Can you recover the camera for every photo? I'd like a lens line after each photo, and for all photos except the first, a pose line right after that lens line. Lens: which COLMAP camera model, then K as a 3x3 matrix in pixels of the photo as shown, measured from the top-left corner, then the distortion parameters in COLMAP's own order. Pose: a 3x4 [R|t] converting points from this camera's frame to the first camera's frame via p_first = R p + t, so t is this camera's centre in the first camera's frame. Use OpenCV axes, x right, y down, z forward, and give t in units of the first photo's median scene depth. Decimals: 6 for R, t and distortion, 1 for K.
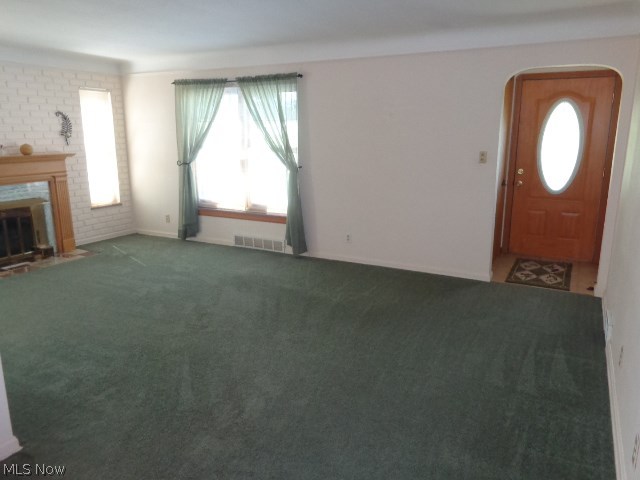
lens RADIAL K [[482.6, 0, 319.1], [0, 482.6, 237.2], [0, 0, 1]] dist [-0.002234, 0.016220]
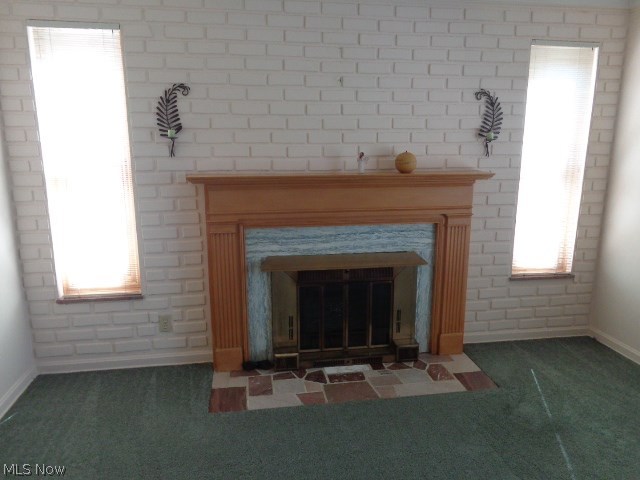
lens RADIAL K [[482.6, 0, 318.8], [0, 482.6, 239.4], [0, 0, 1]] dist [-0.002234, 0.016220]
pose [[0.610885, 0.170222, -0.773204, -0.226276], [-0.175230, 0.981462, 0.077627, -0.116251], [0.772084, 0.088068, 0.629389, 0.568786]]
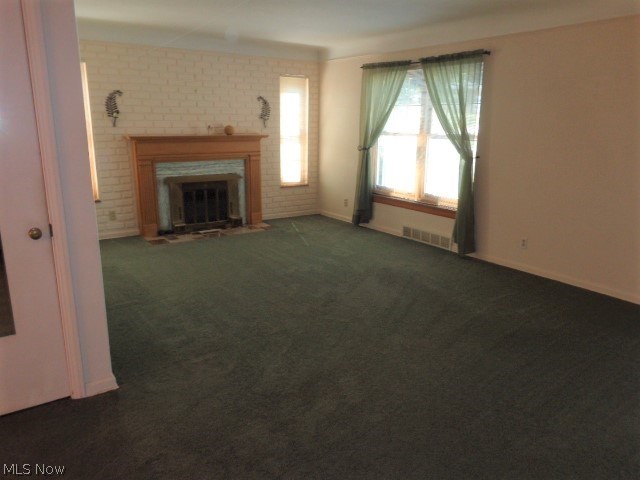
lens RADIAL K [[482.6, 0, 318.8], [0, 482.6, 236.0], [0, 0, 1]] dist [-0.002234, 0.016220]
pose [[0.893943, 0.118123, -0.432333, 0.095526], [-0.111170, 0.992938, 0.041423, -0.005160], [0.434173, 0.011033, 0.900762, 0.071380]]
